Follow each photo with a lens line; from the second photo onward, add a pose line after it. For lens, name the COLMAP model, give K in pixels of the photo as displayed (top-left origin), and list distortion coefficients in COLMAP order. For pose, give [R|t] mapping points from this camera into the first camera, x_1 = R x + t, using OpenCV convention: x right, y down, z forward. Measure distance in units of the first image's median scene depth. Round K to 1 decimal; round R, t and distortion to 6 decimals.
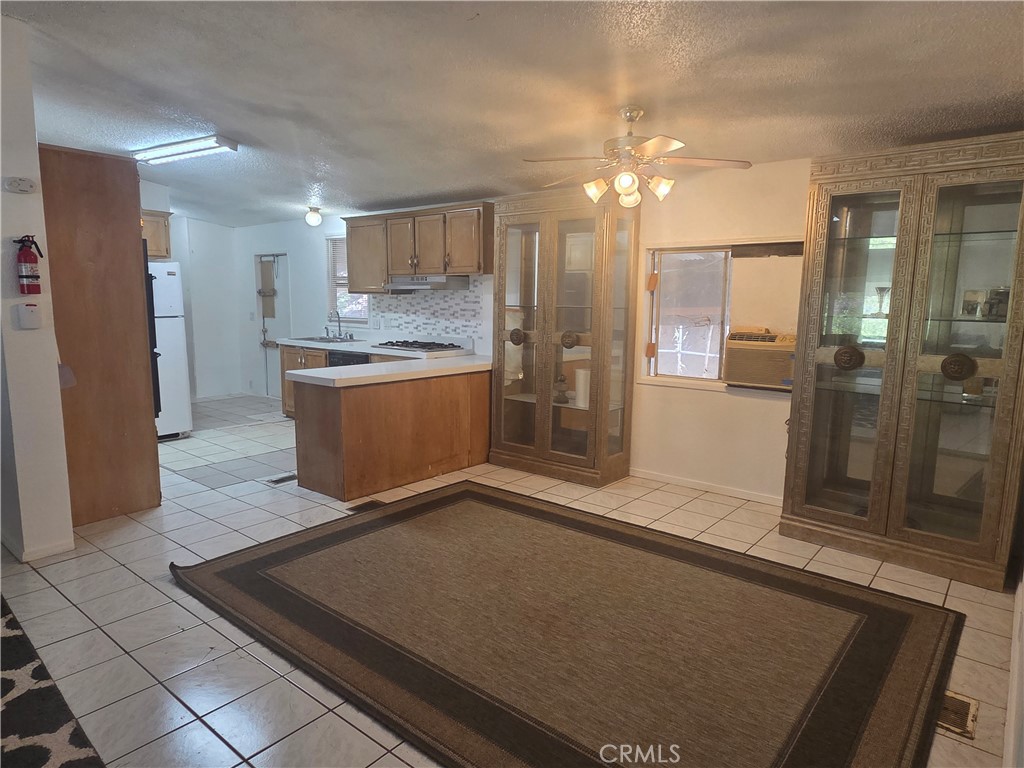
lens RADIAL K [[627.5, 0, 506.3], [0, 627.5, 386.9], [0, 0, 1]] dist [0.005468, -0.000181]
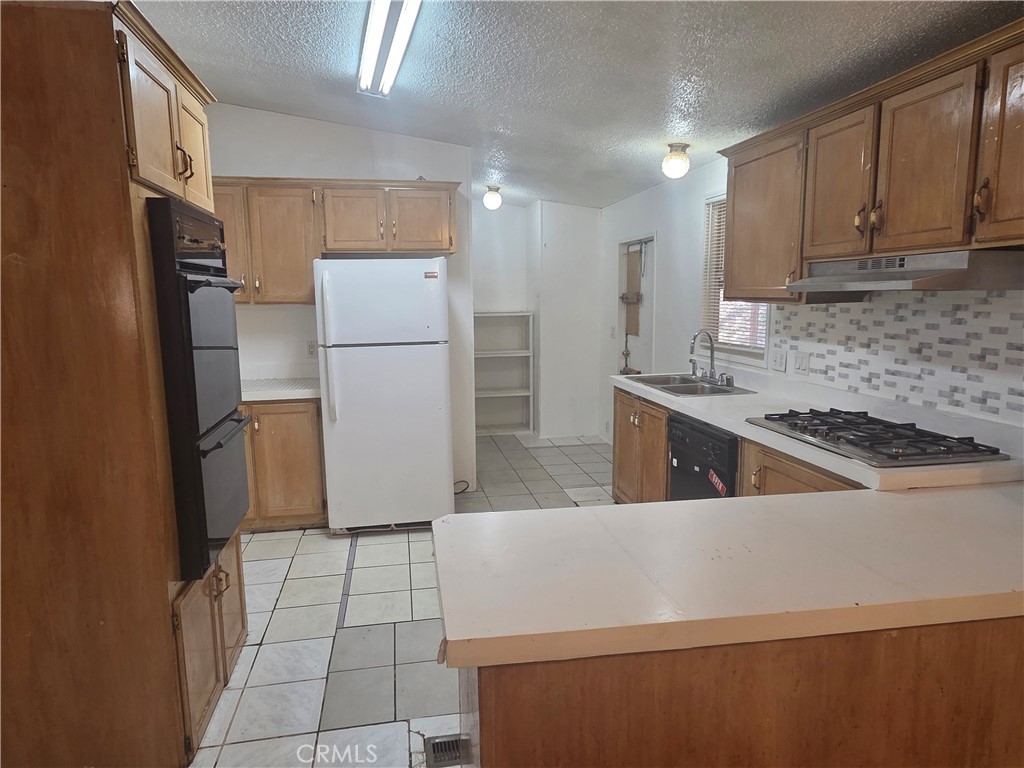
lens RADIAL K [[627.5, 0, 504.8], [0, 627.5, 387.1], [0, 0, 1]] dist [0.005468, -0.000181]
pose [[0.764183, 0.076278, -0.640473, -0.074990], [-0.075160, 0.996749, 0.029031, -0.108871], [0.640605, 0.025953, 0.767432, 0.670987]]
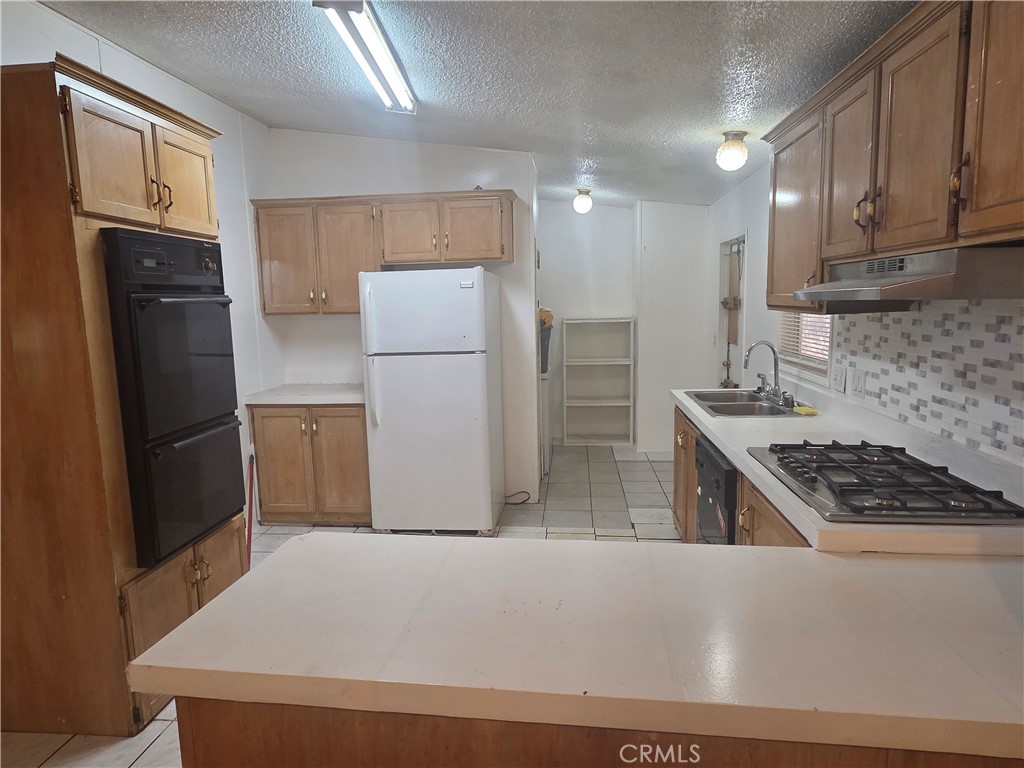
lens RADIAL K [[627.5, 0, 503.3], [0, 627.5, 387.9], [0, 0, 1]] dist [0.005468, -0.000181]
pose [[0.547138, 0.093215, -0.831836, 0.025973], [-0.092313, 0.994438, 0.050718, -0.133496], [0.831937, 0.049040, 0.552699, 0.814093]]
